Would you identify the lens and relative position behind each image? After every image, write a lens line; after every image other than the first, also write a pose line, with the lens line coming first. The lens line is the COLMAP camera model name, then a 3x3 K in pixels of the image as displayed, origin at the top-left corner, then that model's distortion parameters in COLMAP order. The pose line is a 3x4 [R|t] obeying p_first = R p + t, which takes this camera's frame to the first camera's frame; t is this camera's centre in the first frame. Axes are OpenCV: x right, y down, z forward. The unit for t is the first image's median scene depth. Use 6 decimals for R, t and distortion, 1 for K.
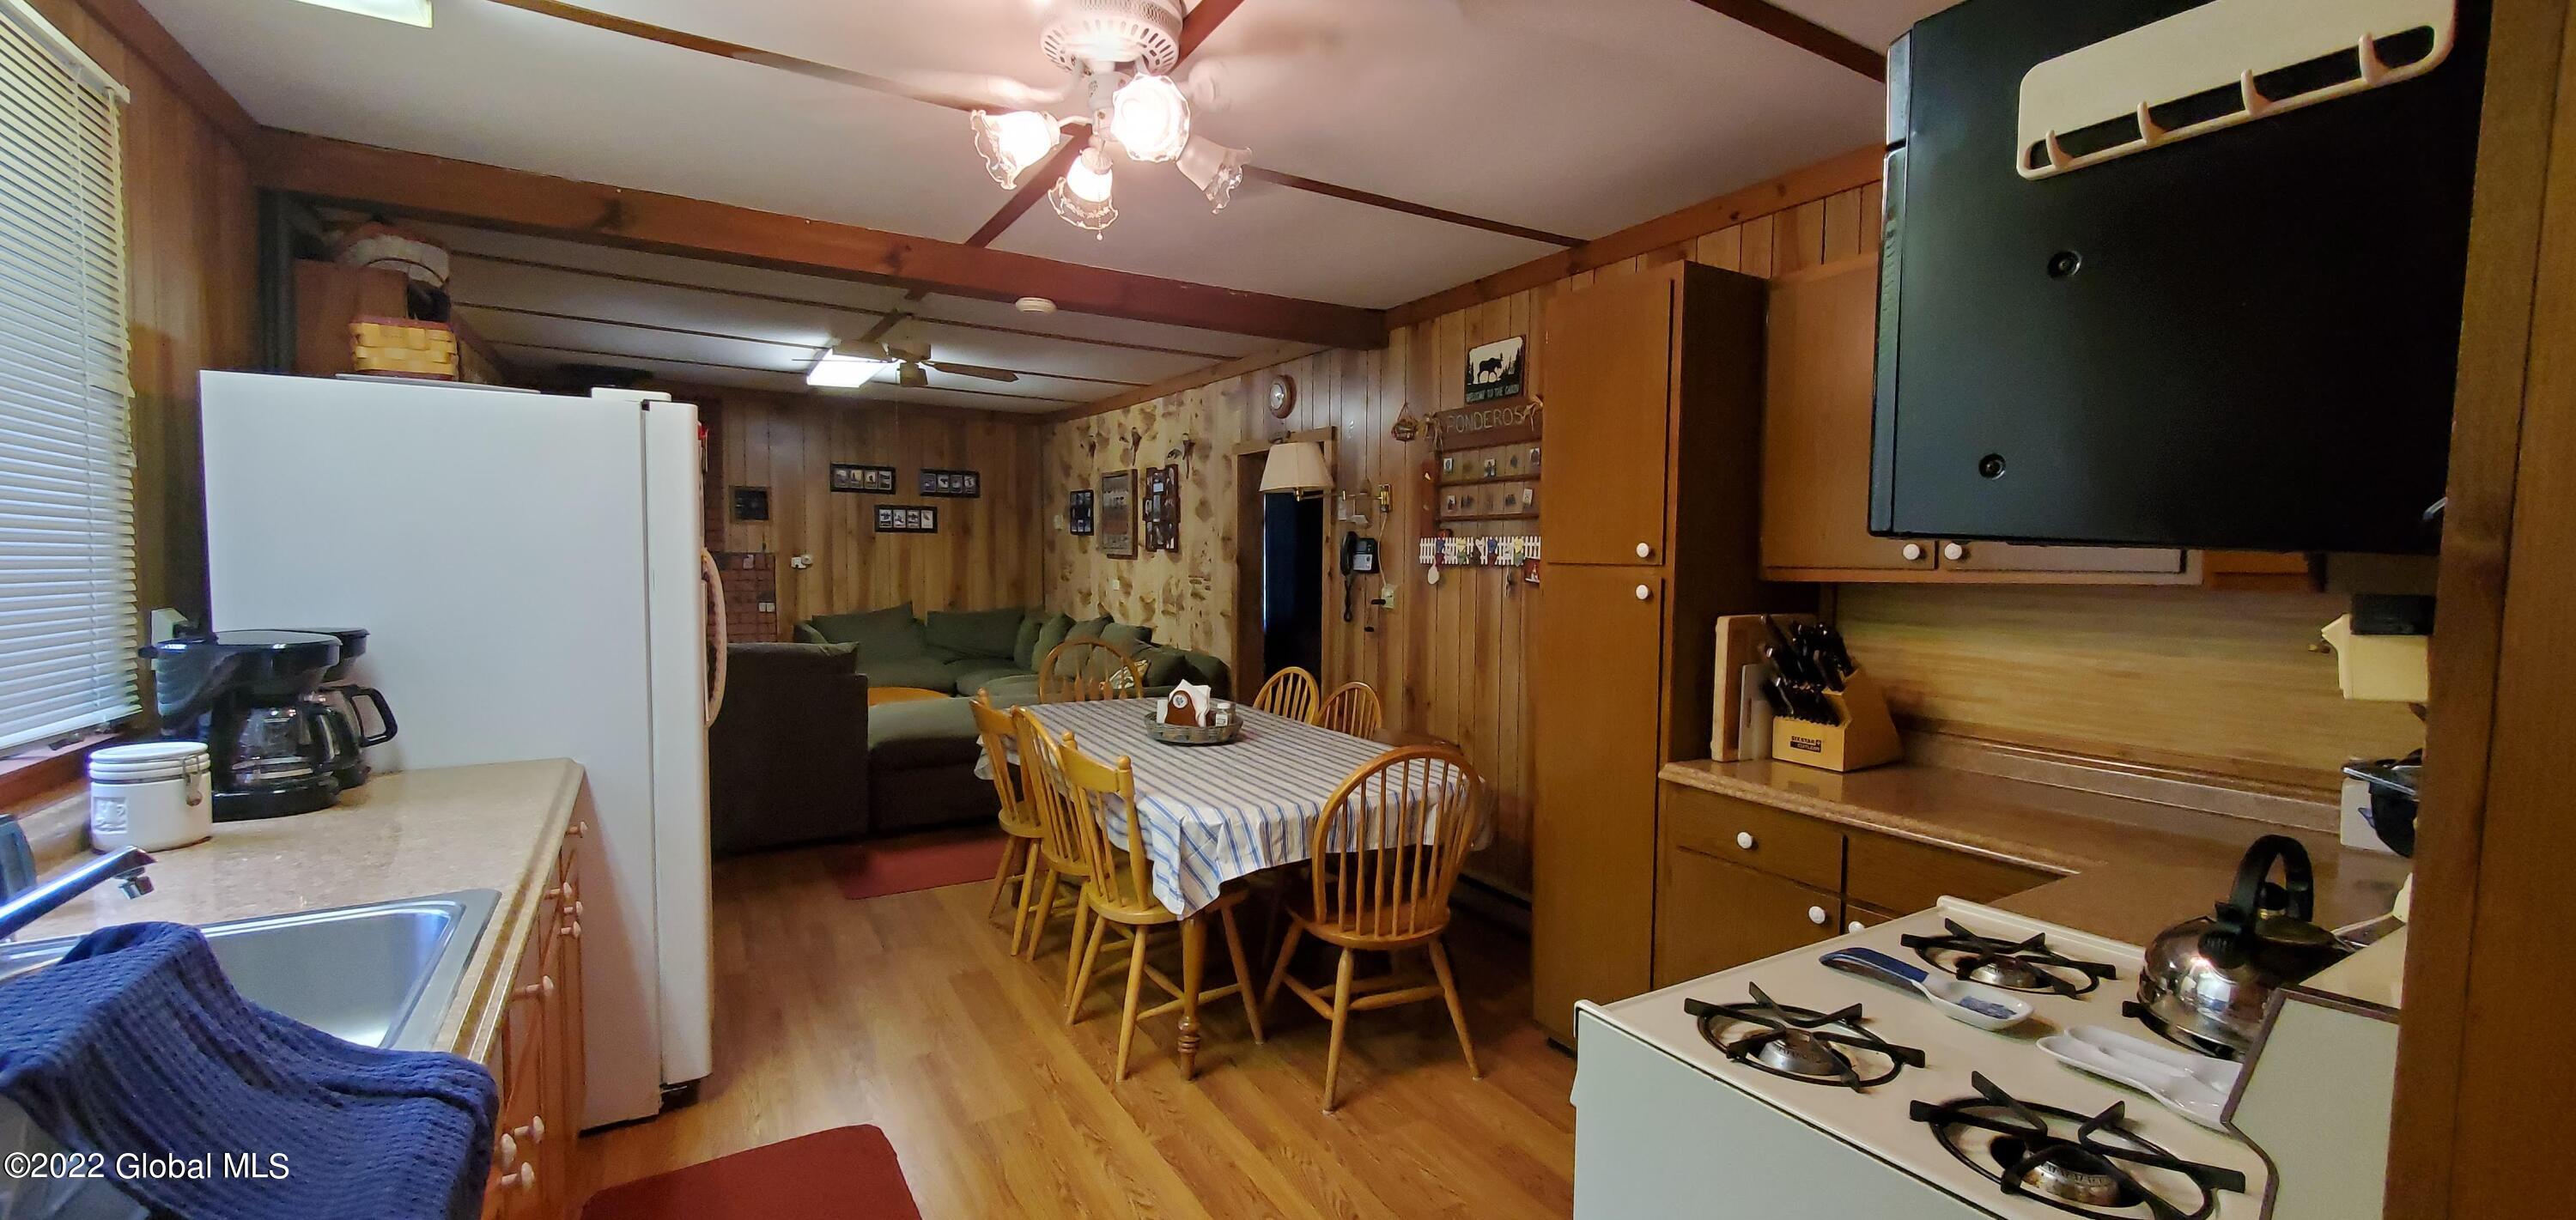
lens RADIAL K [[1030.2, 0, 1300.2], [0, 1030.2, 616.8], [0, 0, 1]] dist [0.002403, 0.000093]
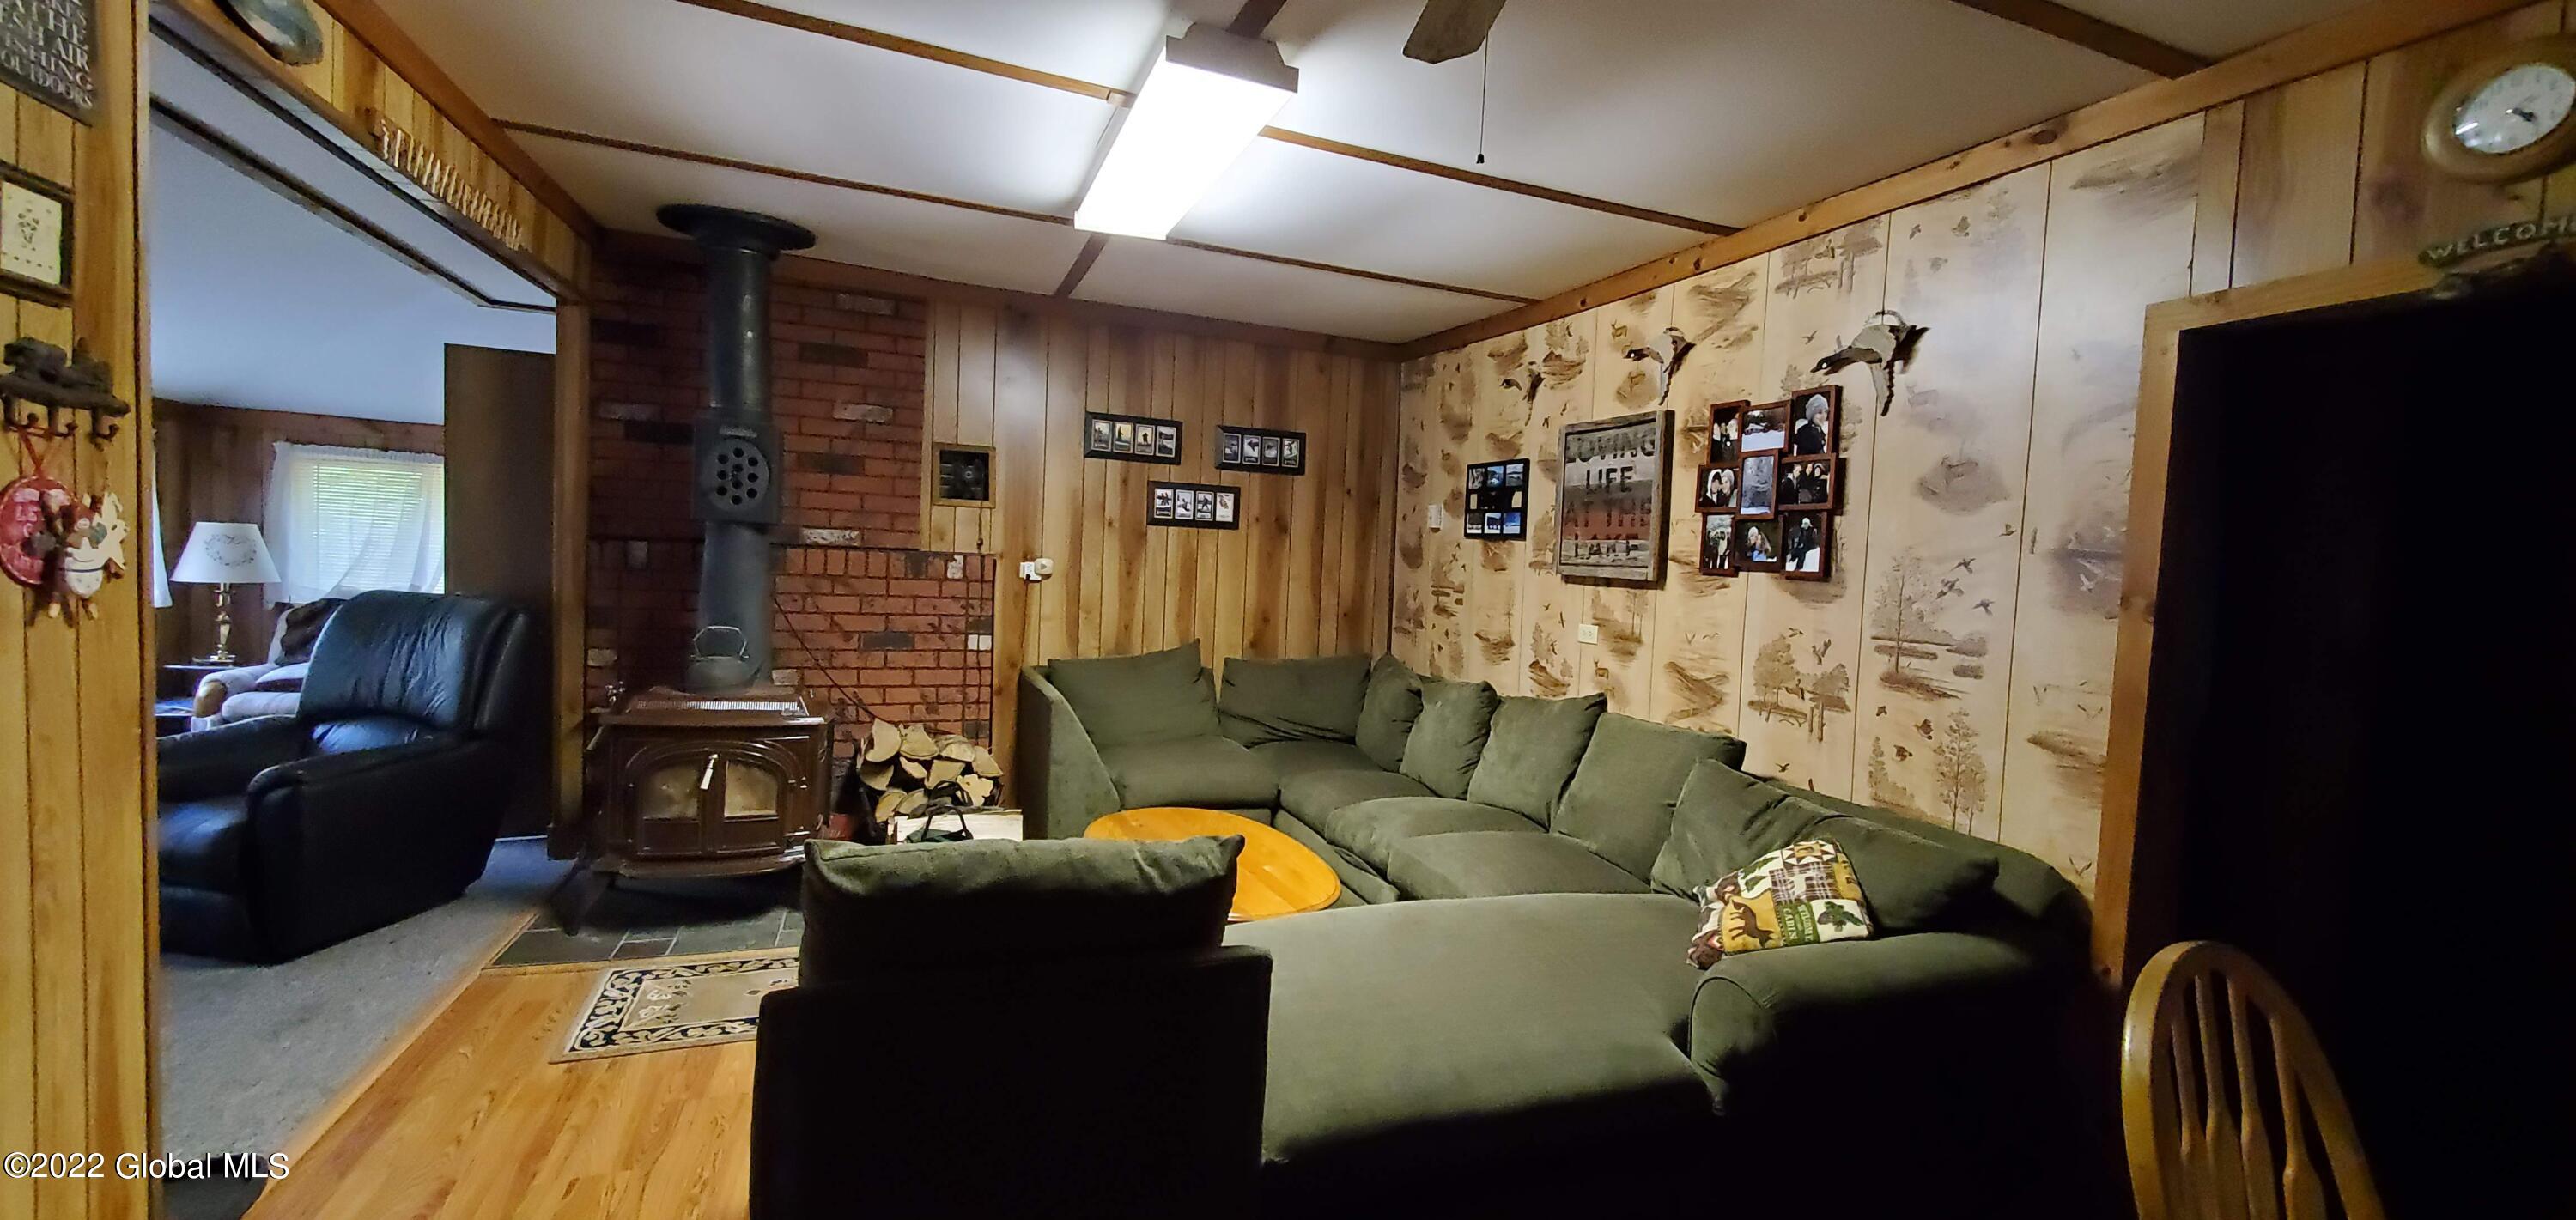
lens RADIAL K [[1030.2, 0, 1282.5], [0, 1030.2, 608.3], [0, 0, 1]] dist [0.002403, 0.000093]
pose [[0.981178, 0.039786, -0.188963, -0.219601], [-0.042992, 0.998992, -0.012896, -0.028709], [0.188259, 0.020777, 0.981900, 0.420449]]
